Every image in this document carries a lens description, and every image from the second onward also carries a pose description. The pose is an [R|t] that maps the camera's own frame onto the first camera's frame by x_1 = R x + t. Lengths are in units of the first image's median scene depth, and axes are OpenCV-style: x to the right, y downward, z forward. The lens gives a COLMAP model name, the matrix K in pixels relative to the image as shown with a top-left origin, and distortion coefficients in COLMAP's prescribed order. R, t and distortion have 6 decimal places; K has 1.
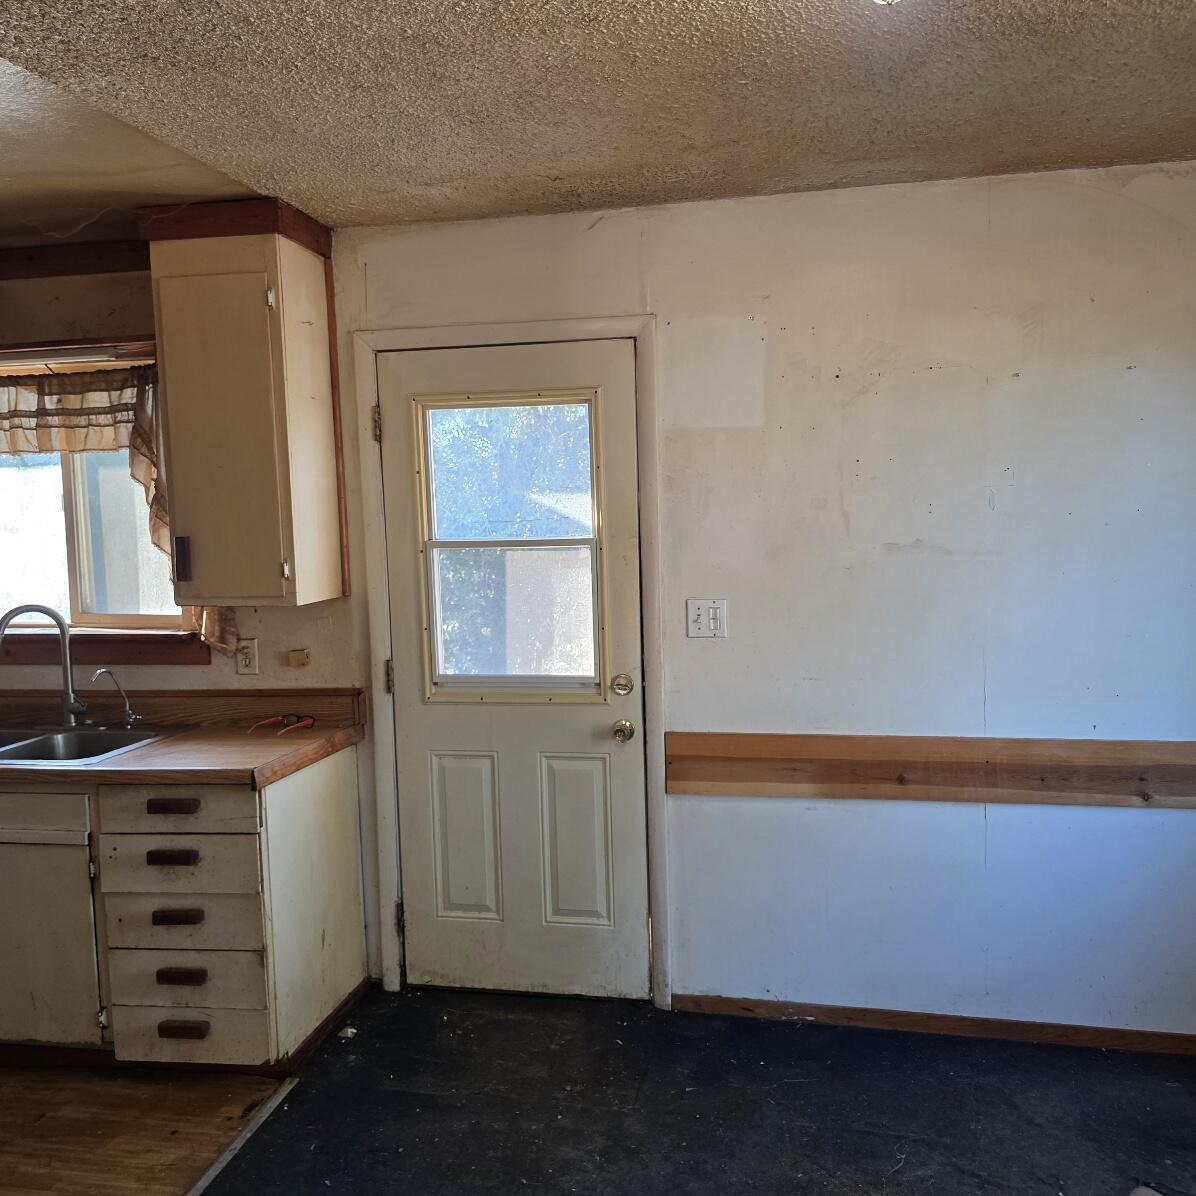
lens RADIAL K [[1074.1, 0, 619.0], [0, 1074.1, 601.5], [0, 0, 1]] dist [0.063341, -0.069493]
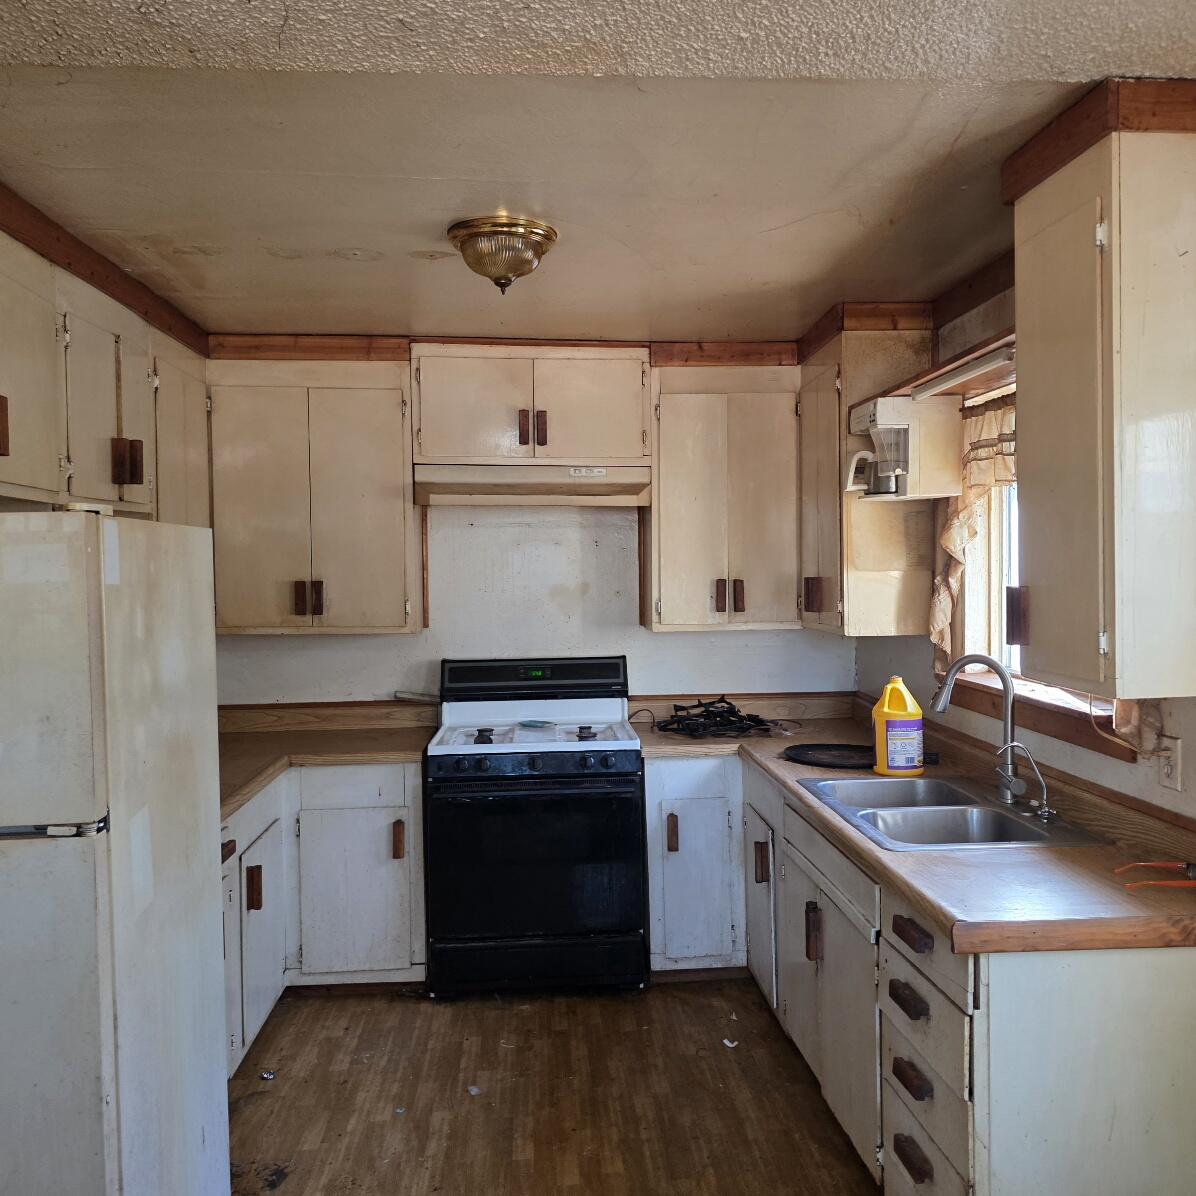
lens RADIAL K [[1074.1, 0, 619.0], [0, 1074.1, 601.5], [0, 0, 1]] dist [0.063341, -0.069493]
pose [[0.284987, 0.052832, -0.957074, 0.223129], [-0.076030, 0.996580, 0.032374, -0.049195], [0.955511, 0.063540, 0.288029, 0.491180]]
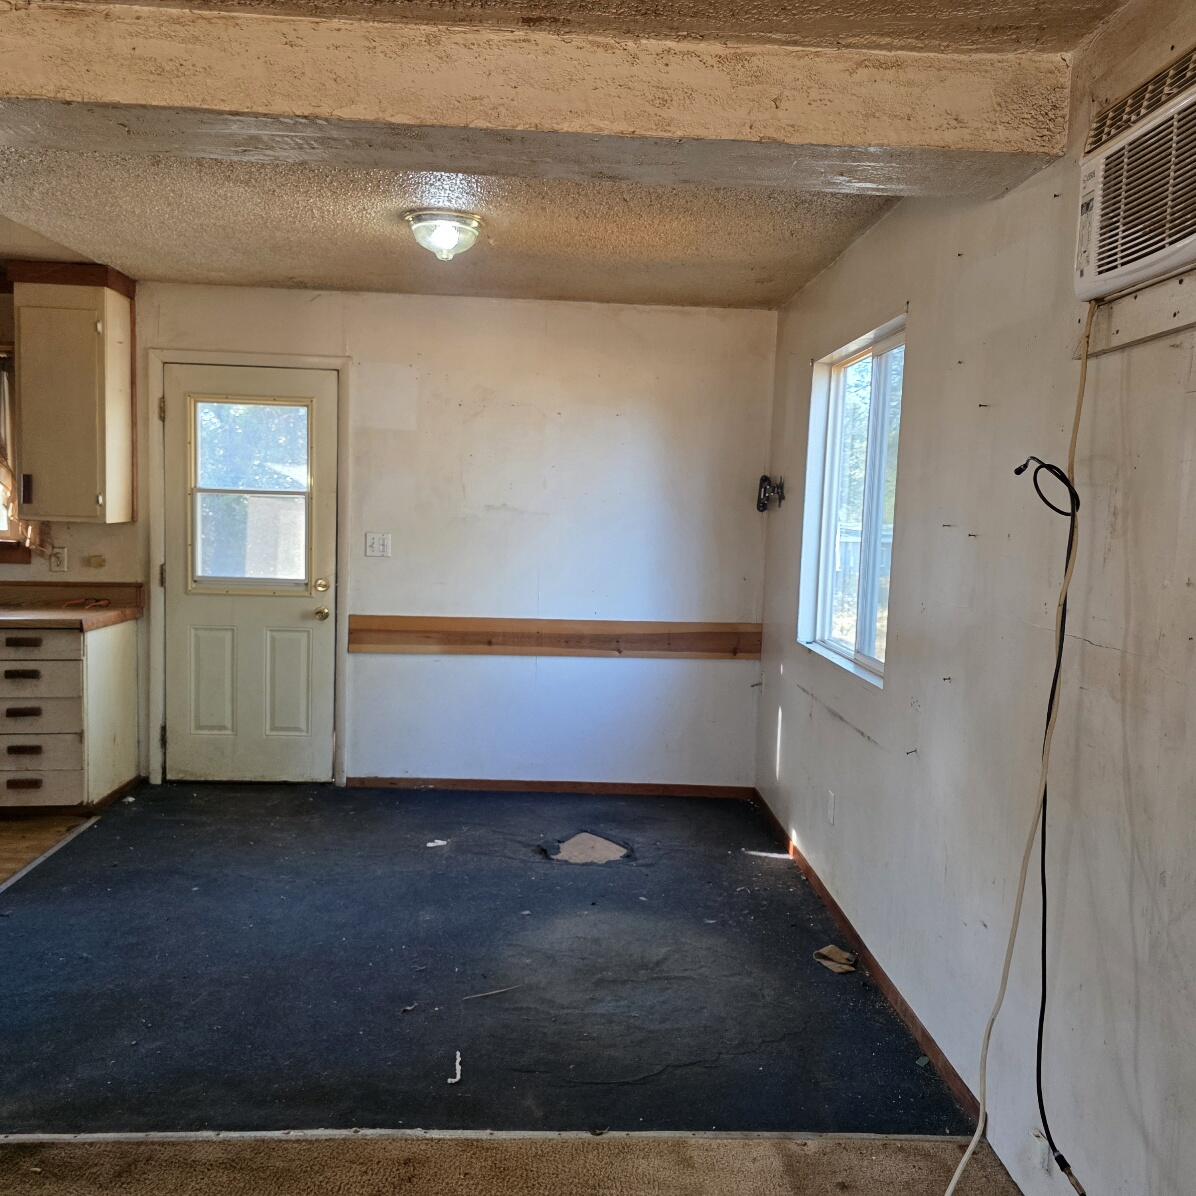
lens RADIAL K [[1104.0, 0, 621.5], [0, 1104.0, 579.7], [0, 0, 1]] dist [0.060464, -0.080321]
pose [[0.967859, 0.037742, 0.248643, 0.023481], [-0.034455, 0.999252, -0.017562, 0.084004], [-0.249120, 0.008431, 0.968436, -0.705188]]
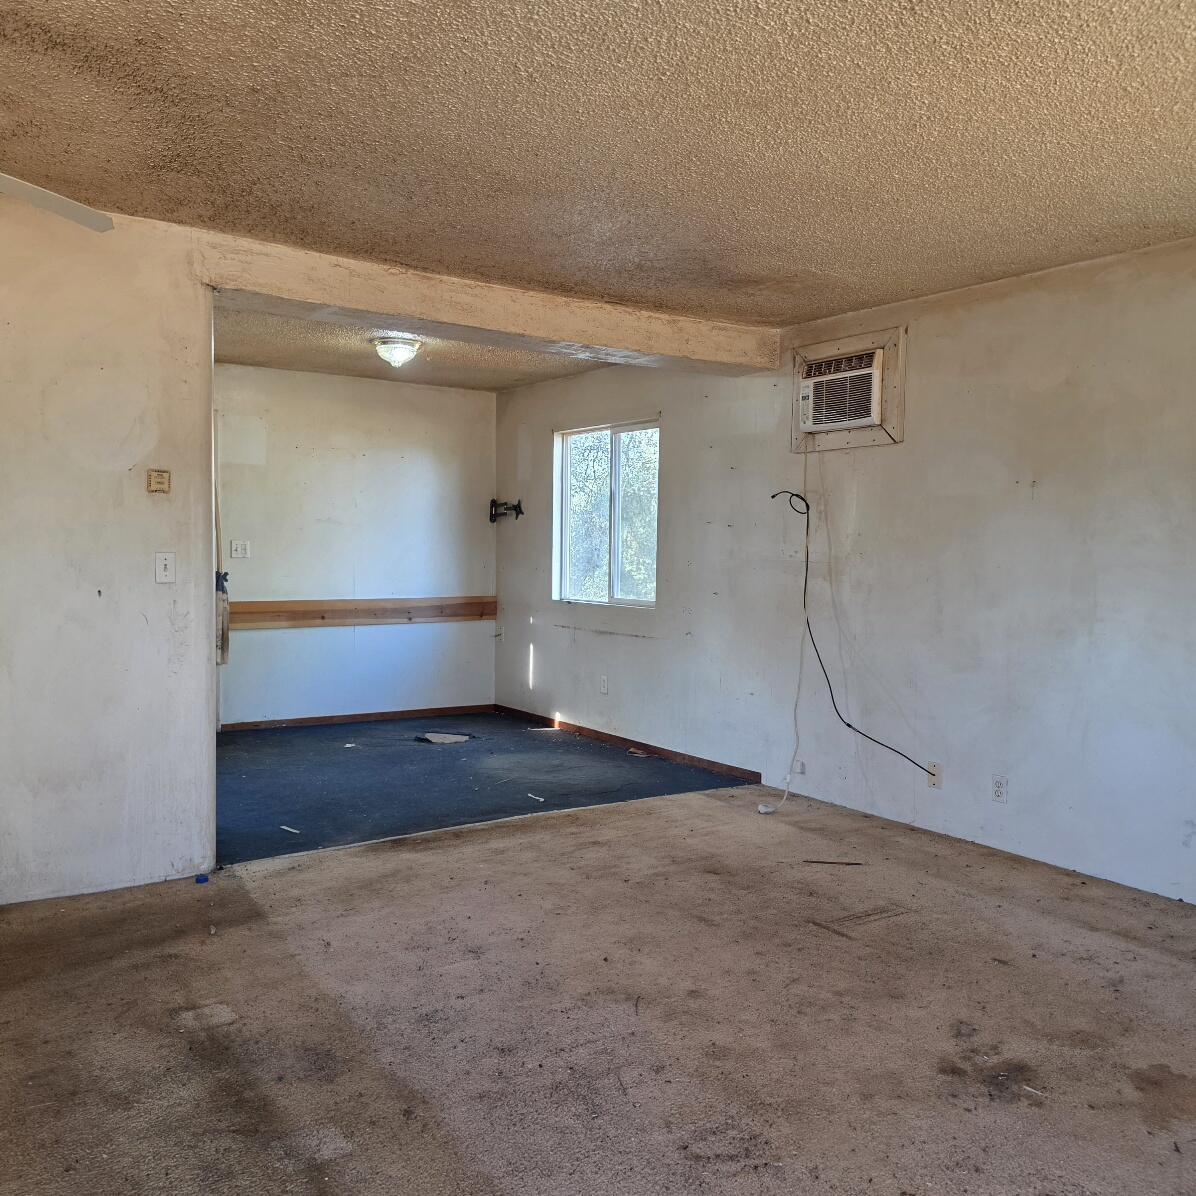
lens RADIAL K [[1104.0, 0, 621.5], [0, 1104.0, 579.7], [0, 0, 1]] dist [0.060464, -0.080321]
pose [[0.686379, 0.009208, 0.727185, -1.013789], [0.030452, 0.998679, -0.041388, 0.191410], [-0.726606, 0.050552, 0.685192, -1.106119]]
